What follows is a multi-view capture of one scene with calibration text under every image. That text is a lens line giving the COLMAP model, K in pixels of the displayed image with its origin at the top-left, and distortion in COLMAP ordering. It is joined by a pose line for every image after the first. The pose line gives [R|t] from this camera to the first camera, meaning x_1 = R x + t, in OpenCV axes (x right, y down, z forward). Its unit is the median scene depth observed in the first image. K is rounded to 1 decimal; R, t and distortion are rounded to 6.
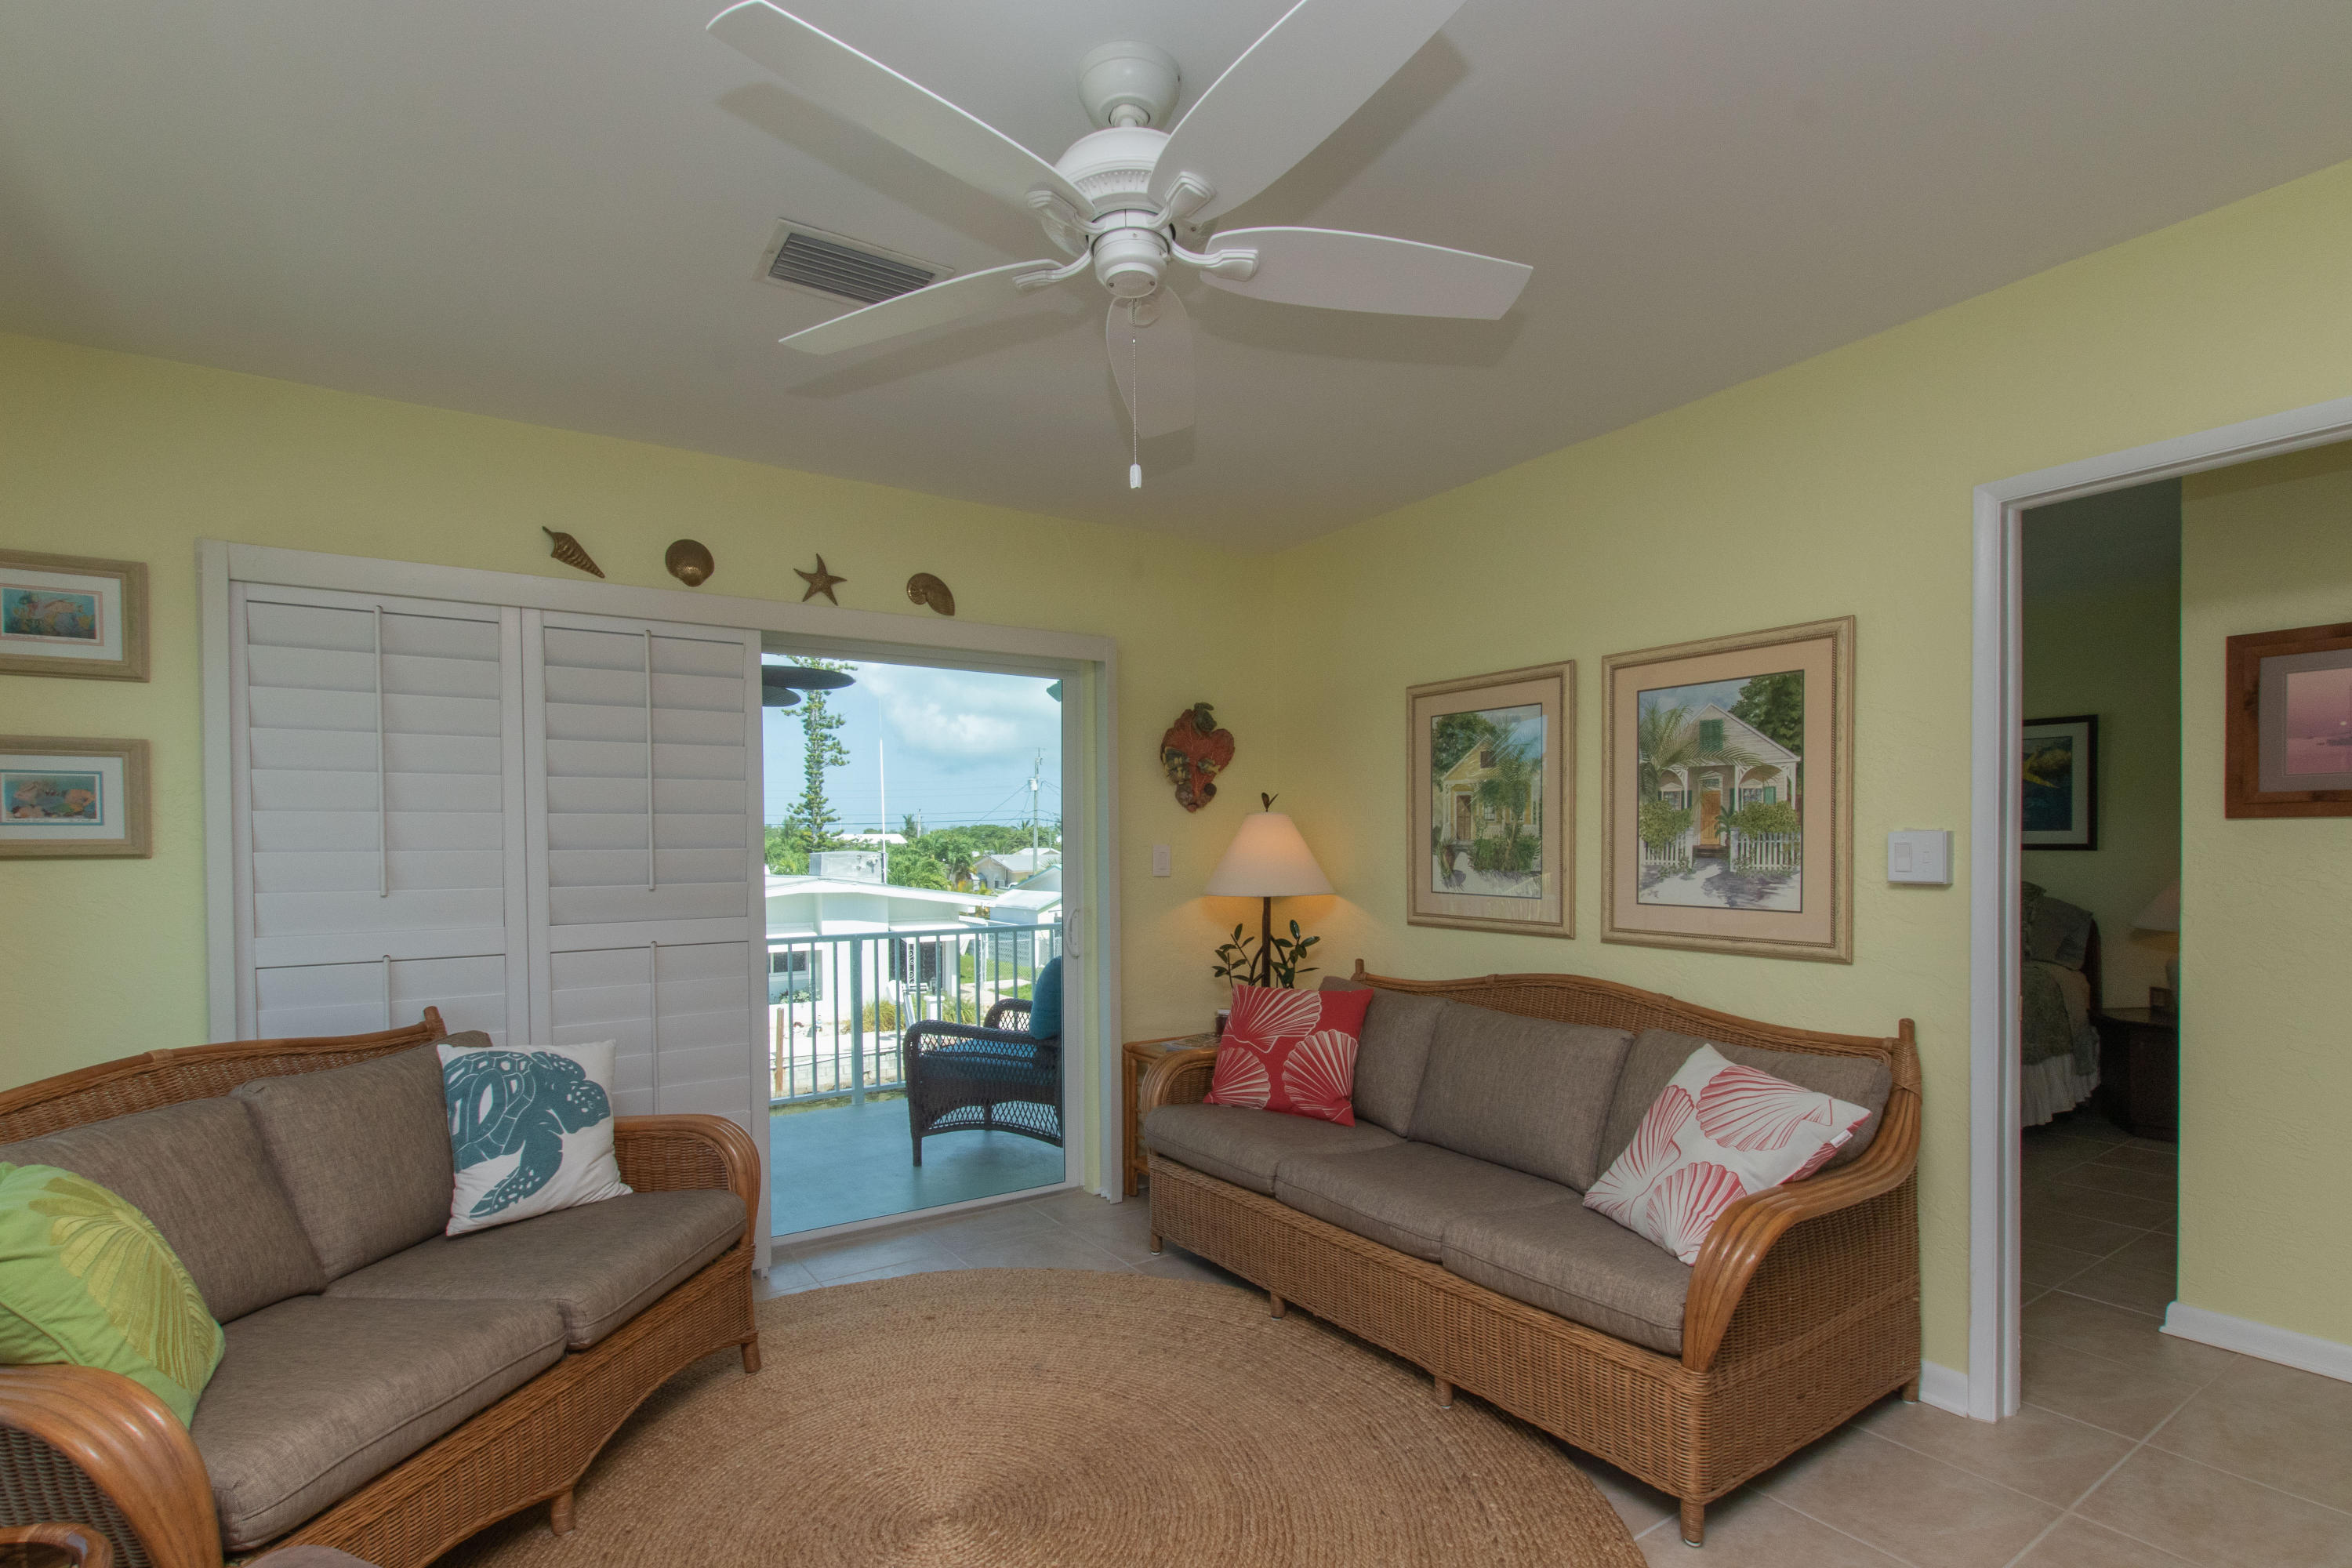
lens RADIAL K [[1078.7, 0, 1158.4], [0, 1078.7, 864.0], [0, 0, 1]] dist [0.004278, -0.003122]
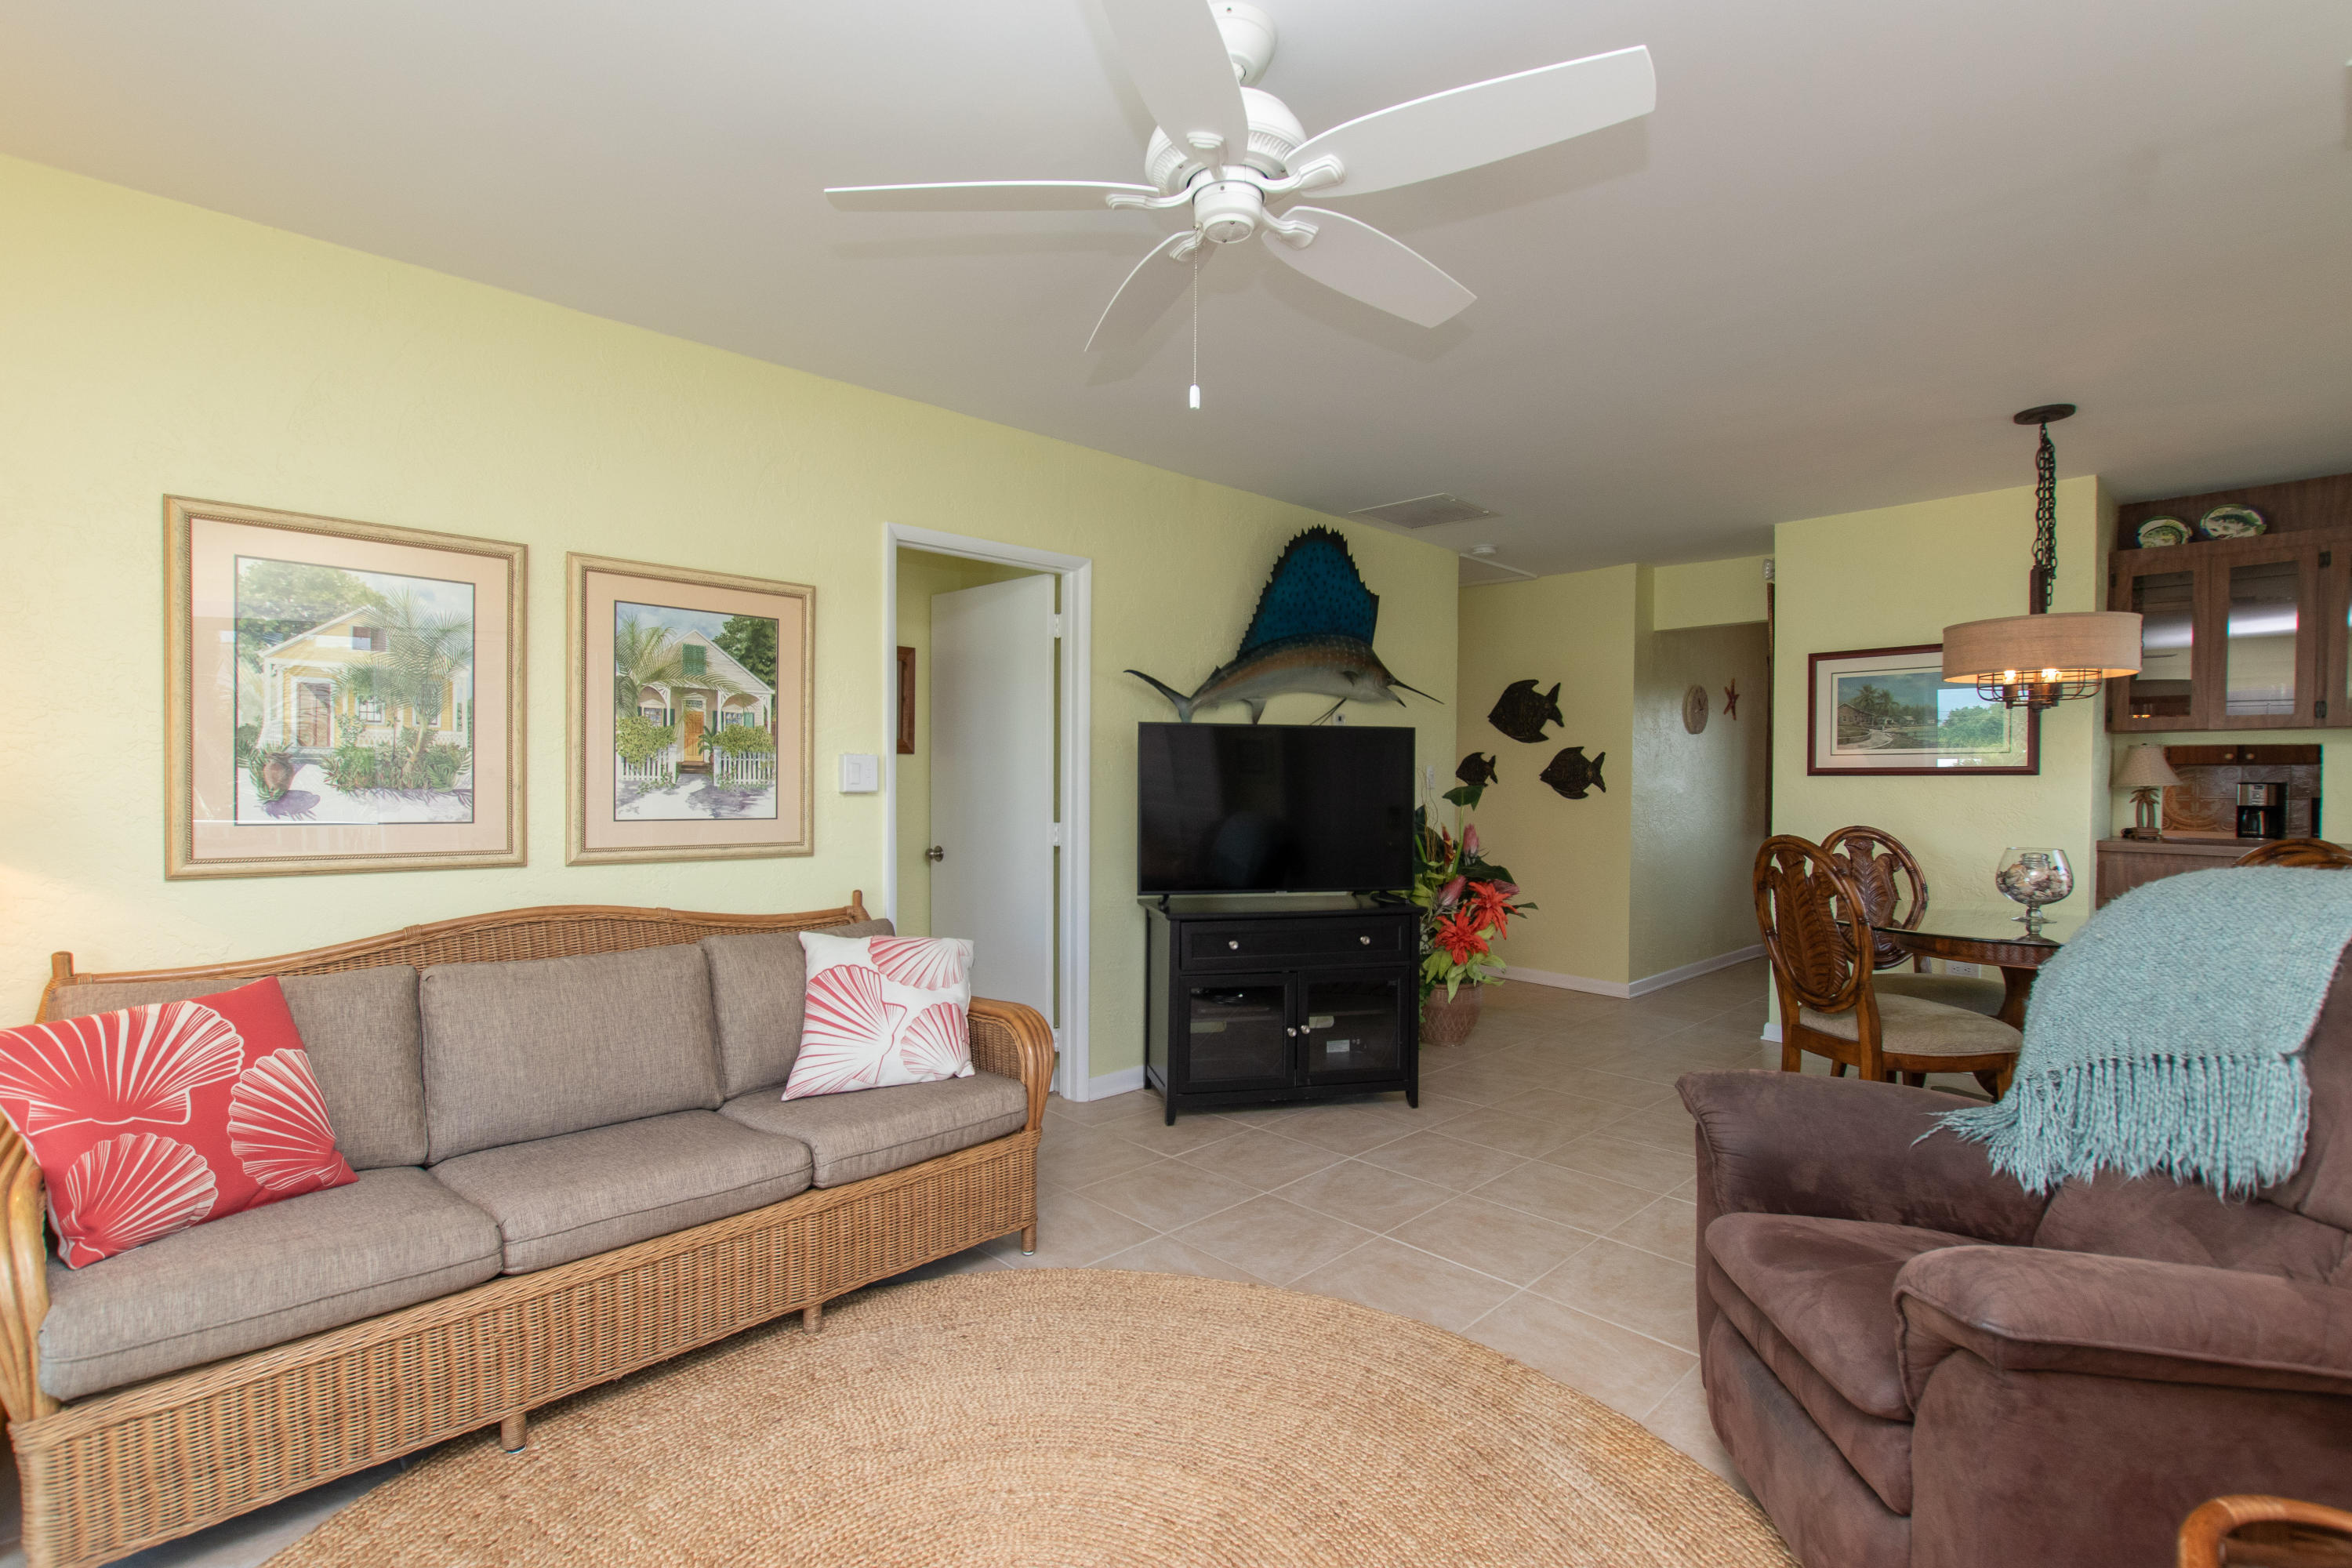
lens RADIAL K [[1078.7, 0, 1184.2], [0, 1078.7, 793.1], [0, 0, 1]] dist [0.004278, -0.003122]
pose [[-0.177220, -0.009295, 0.984127, -0.629511], [0.010039, 0.999886, 0.011252, 0.006587], [-0.984120, 0.011874, -0.177107, 0.706369]]
